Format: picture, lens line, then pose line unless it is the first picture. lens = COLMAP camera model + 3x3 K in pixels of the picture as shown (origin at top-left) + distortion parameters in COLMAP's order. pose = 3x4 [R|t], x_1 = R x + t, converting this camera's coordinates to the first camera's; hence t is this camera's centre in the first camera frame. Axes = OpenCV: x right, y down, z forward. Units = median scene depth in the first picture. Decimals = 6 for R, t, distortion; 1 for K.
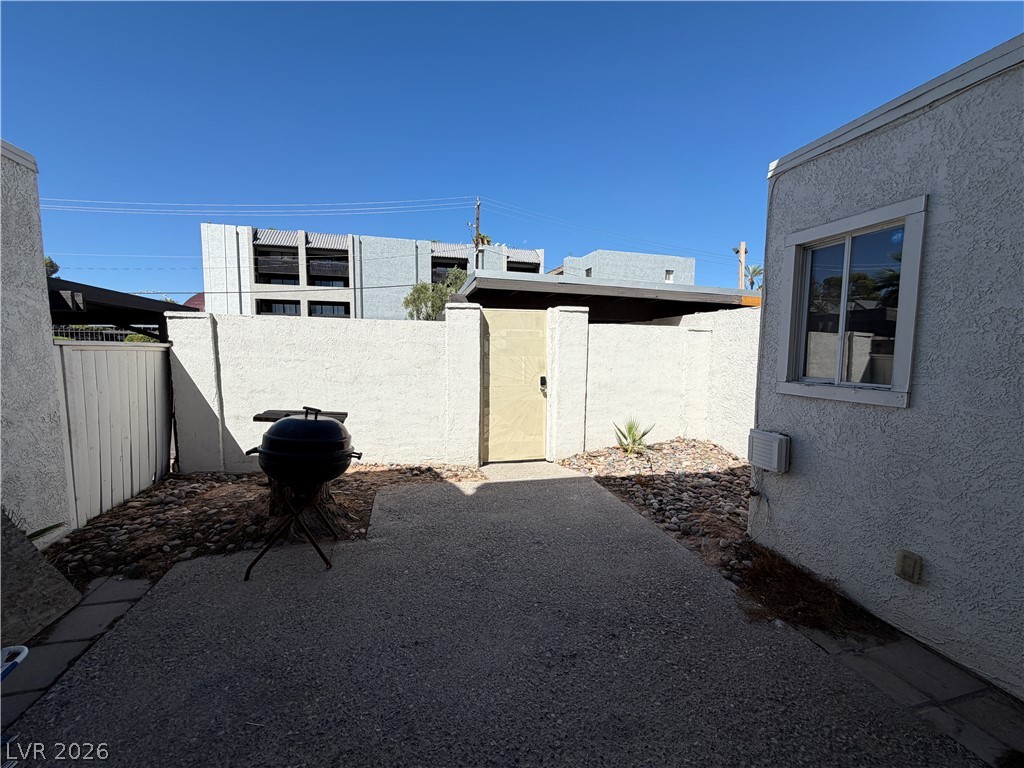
lens RADIAL K [[409.7, 0, 507.1], [0, 409.7, 384.7], [0, 0, 1]] dist [0.004472, 0.000885]
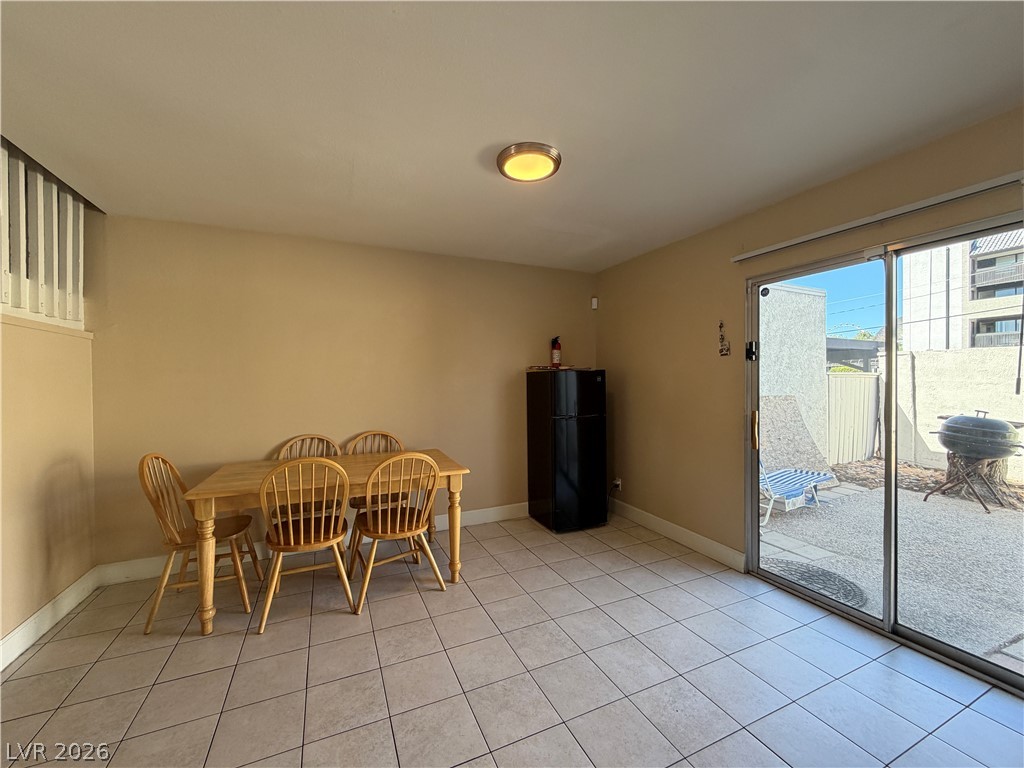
lens RADIAL K [[409.7, 0, 508.3], [0, 409.7, 383.3], [0, 0, 1]] dist [0.004472, 0.000885]
pose [[0.175490, -0.000447, -0.984481, 0.461203], [-0.073101, 0.997233, -0.013484, 0.062836], [0.981763, 0.074333, 0.174972, -0.642001]]
